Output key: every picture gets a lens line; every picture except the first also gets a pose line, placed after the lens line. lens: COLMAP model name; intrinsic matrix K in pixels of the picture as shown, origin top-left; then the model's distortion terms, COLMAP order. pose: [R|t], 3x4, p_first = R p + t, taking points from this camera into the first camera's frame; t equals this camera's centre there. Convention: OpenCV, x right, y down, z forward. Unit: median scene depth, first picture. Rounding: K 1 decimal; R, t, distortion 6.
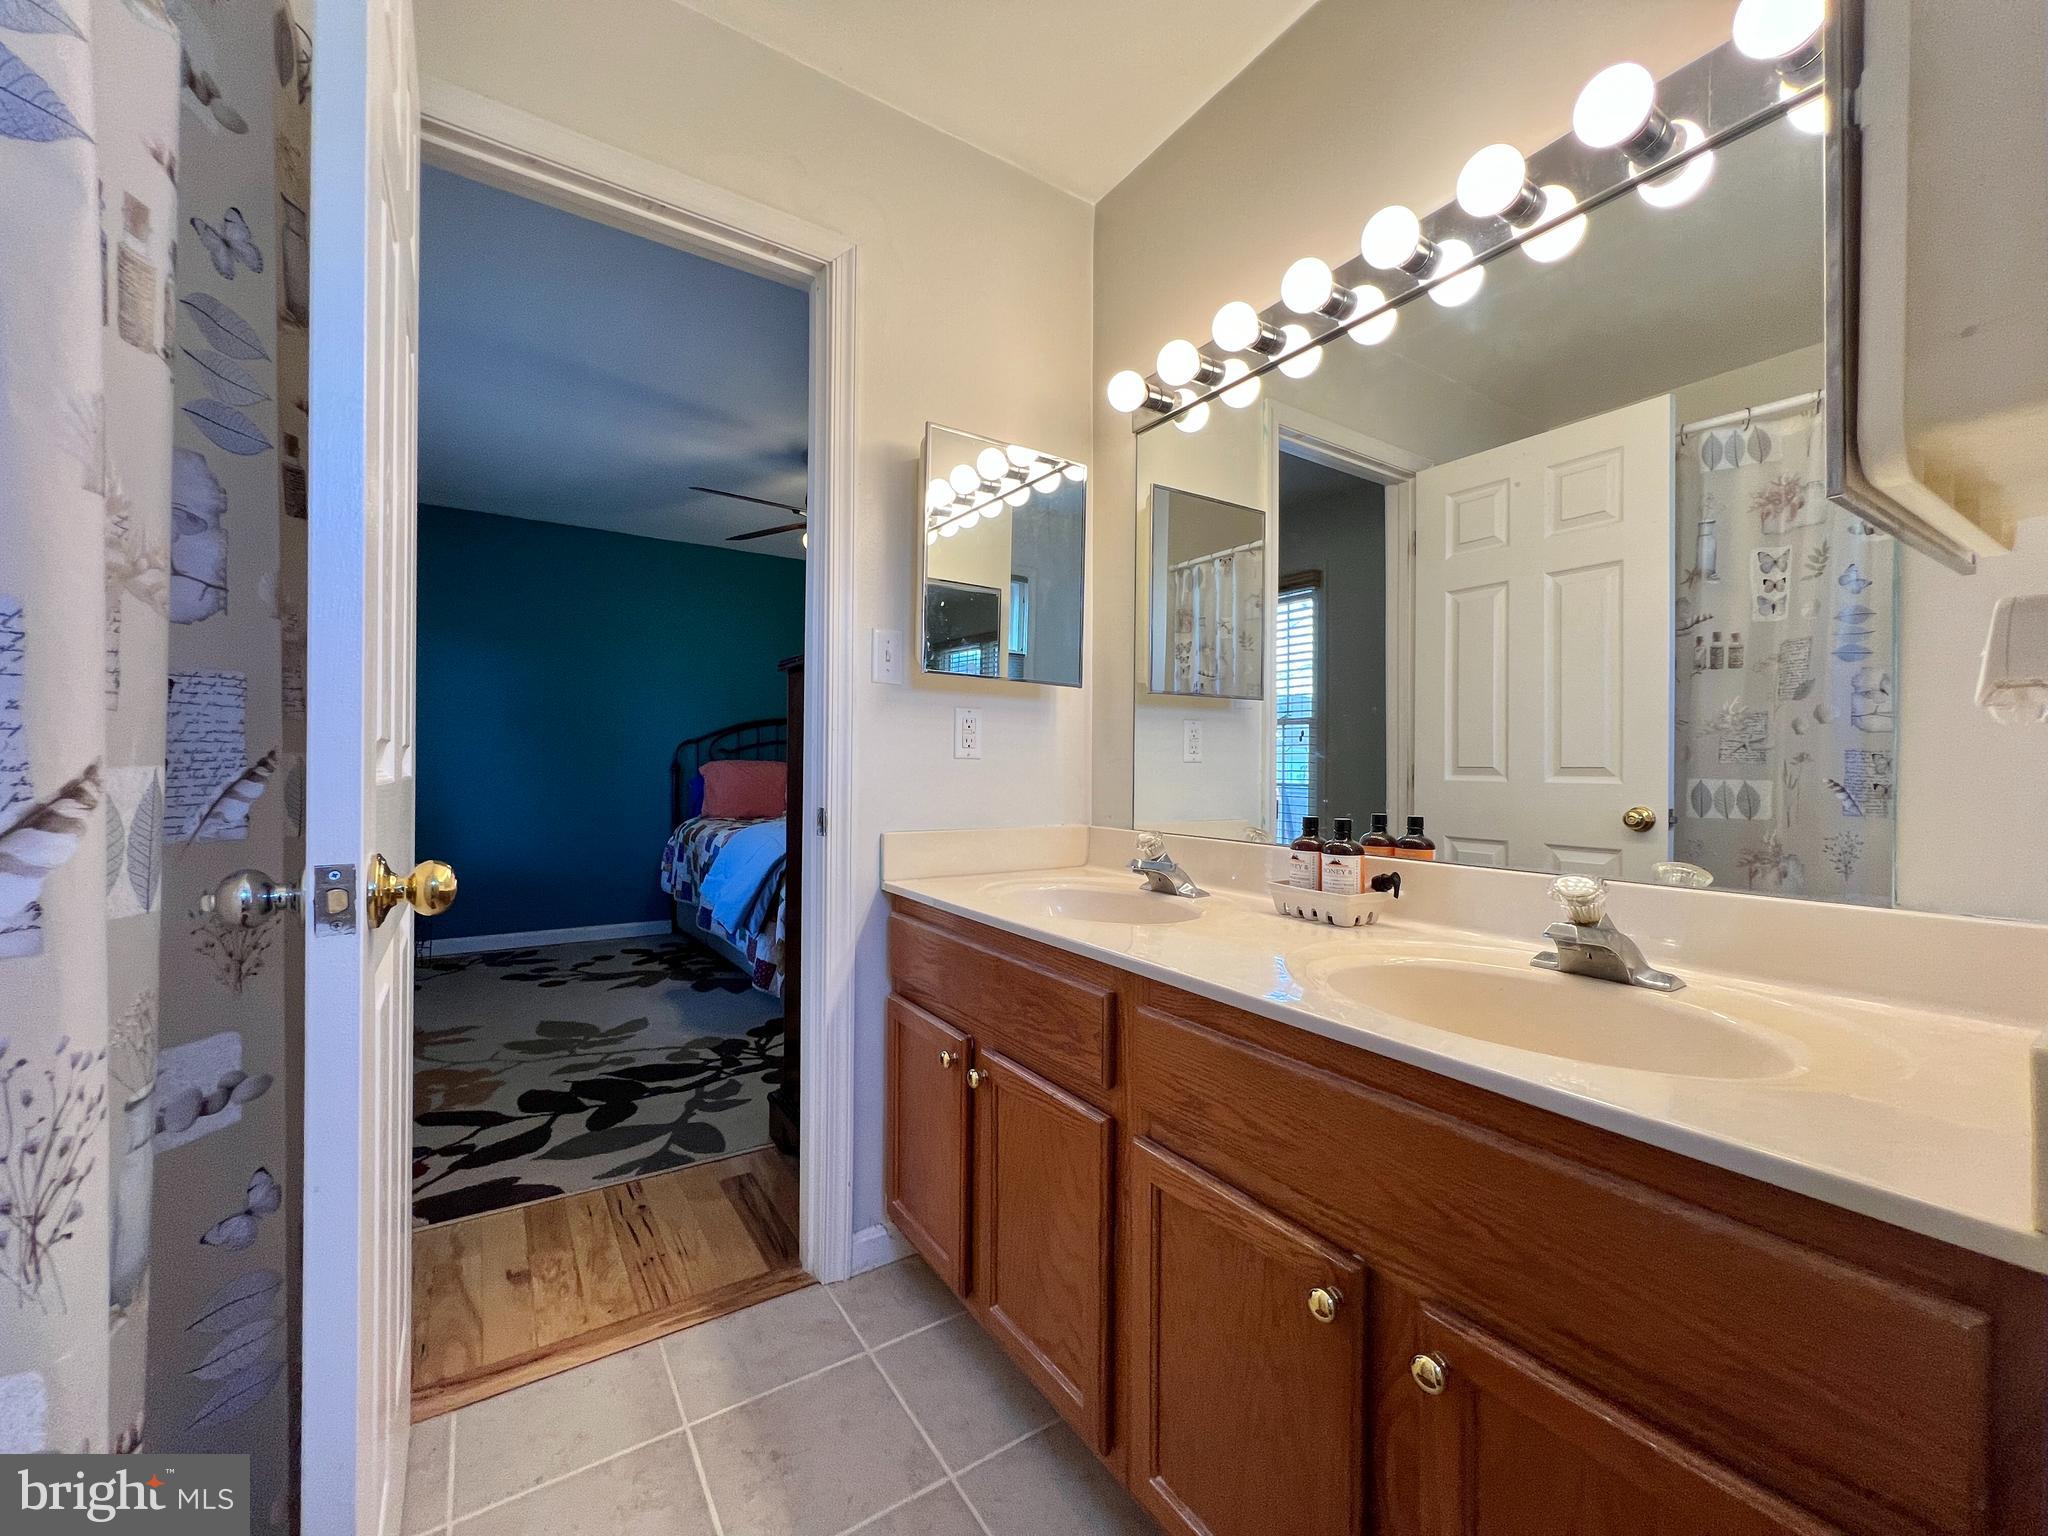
lens RADIAL K [[818.7, 0, 1016.9], [0, 818.7, 767.5], [0, 0, 1]] dist [-0.001769, 0.000508]
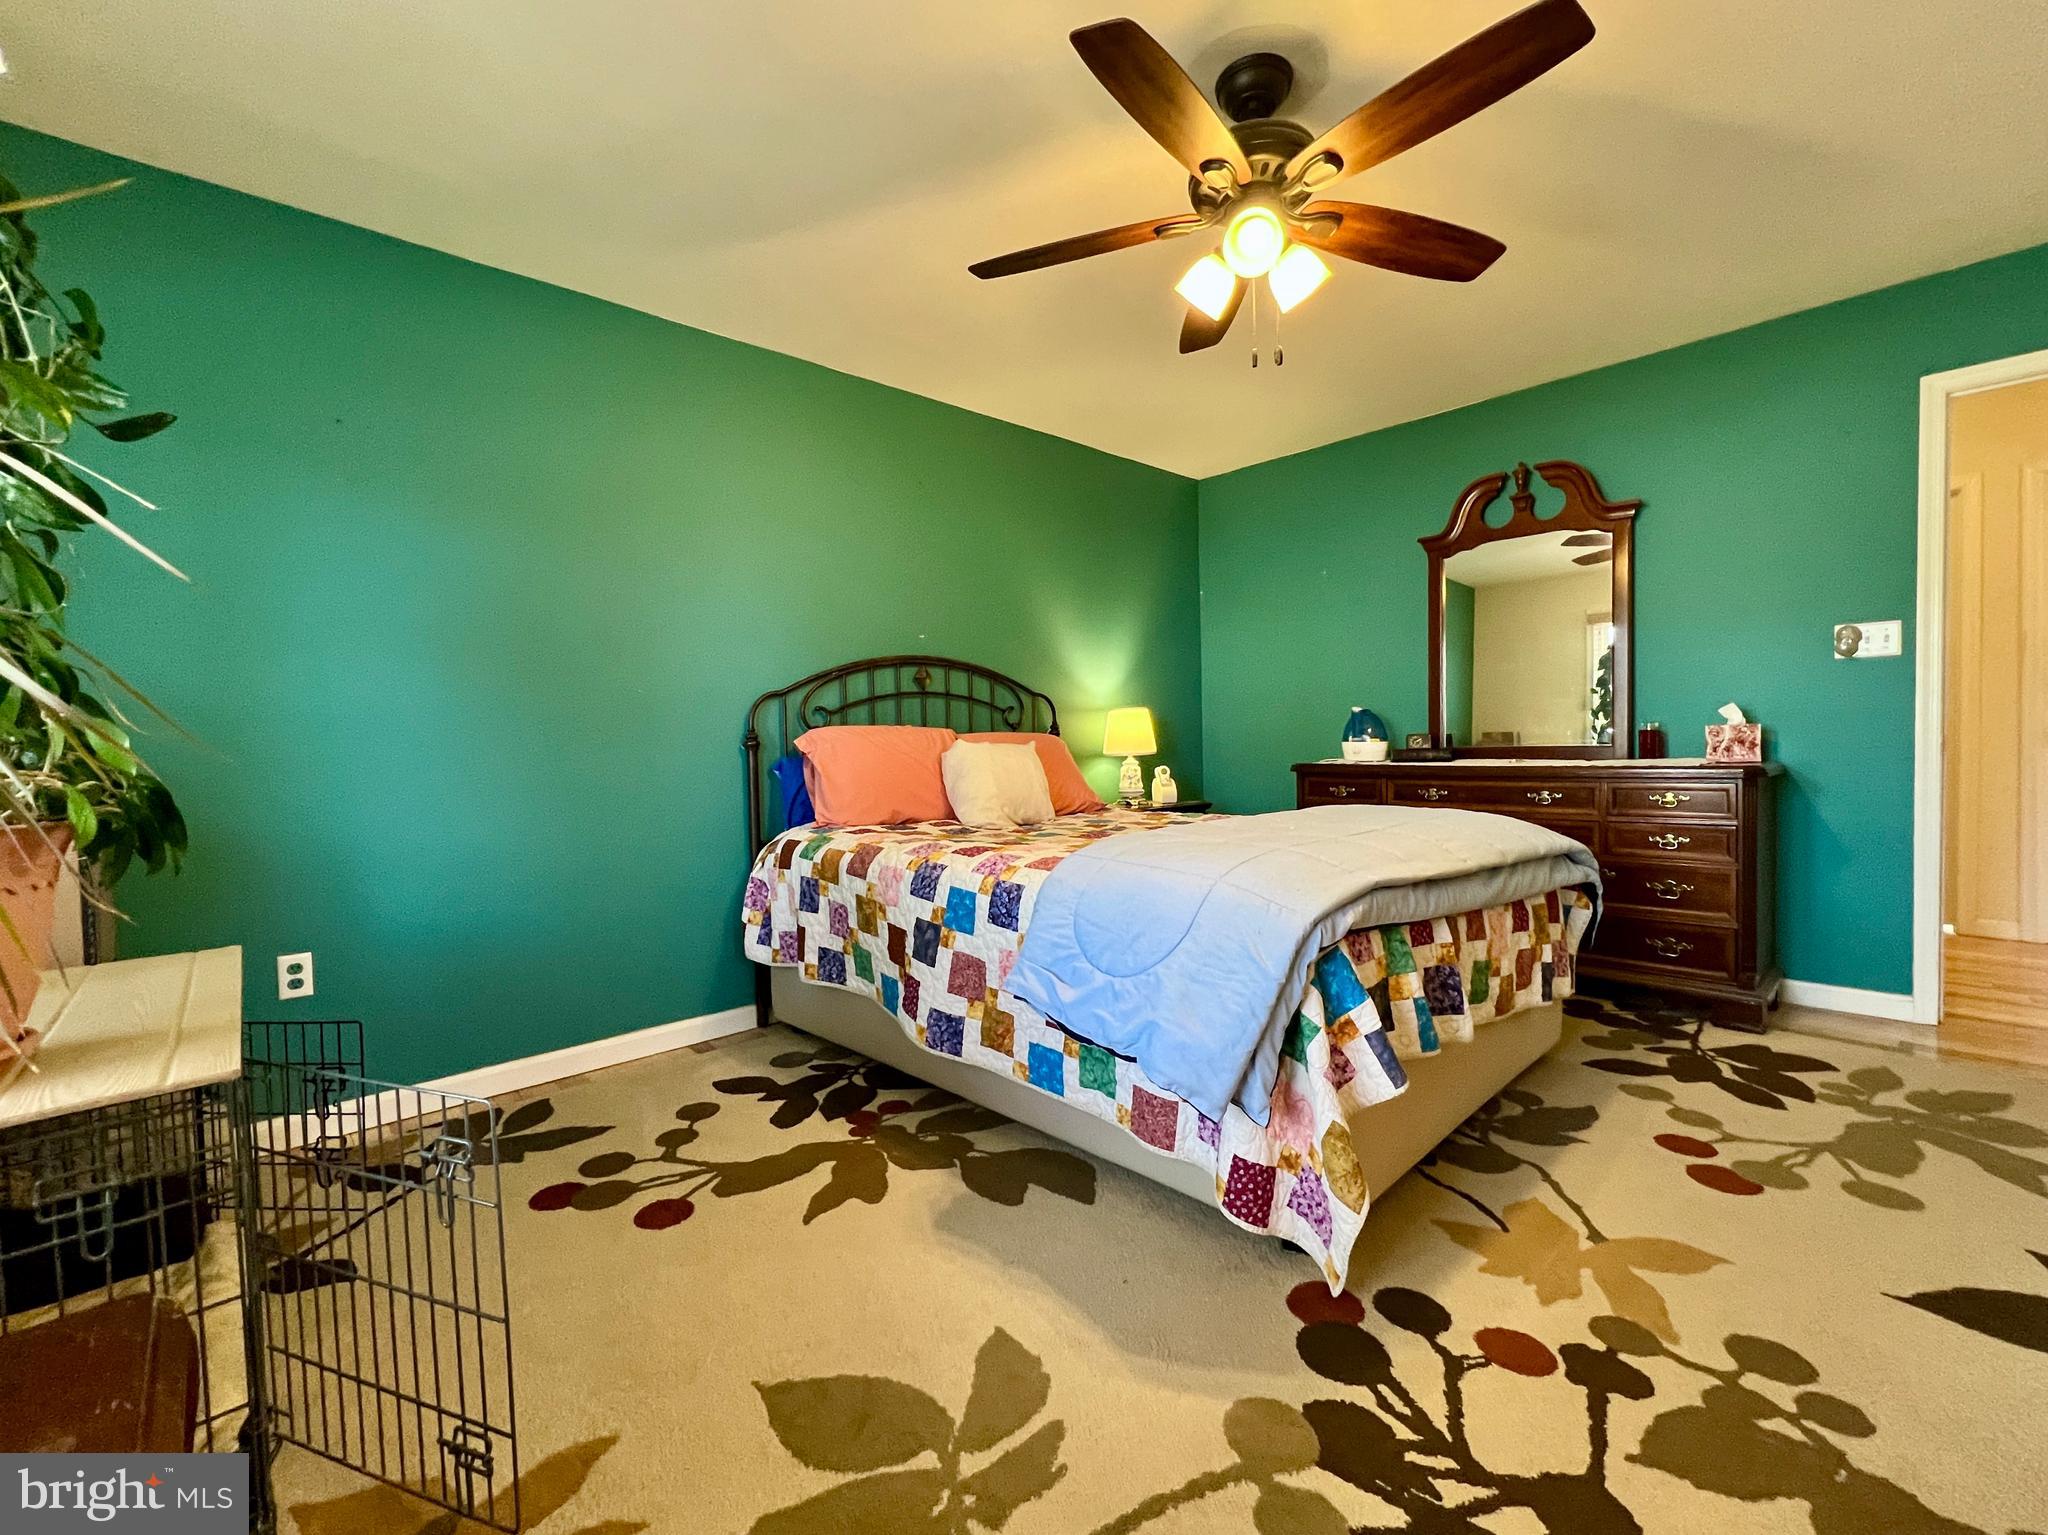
lens RADIAL K [[881.0, 0, 1030.8], [0, 881.0, 762.5], [0, 0, 1]] dist [-0.003319, -0.000343]
pose [[0.986285, -0.029411, 0.162407, -0.436140], [0.024803, 0.999232, 0.030328, 0.002342], [-0.163174, -0.025884, 0.986258, 0.486701]]
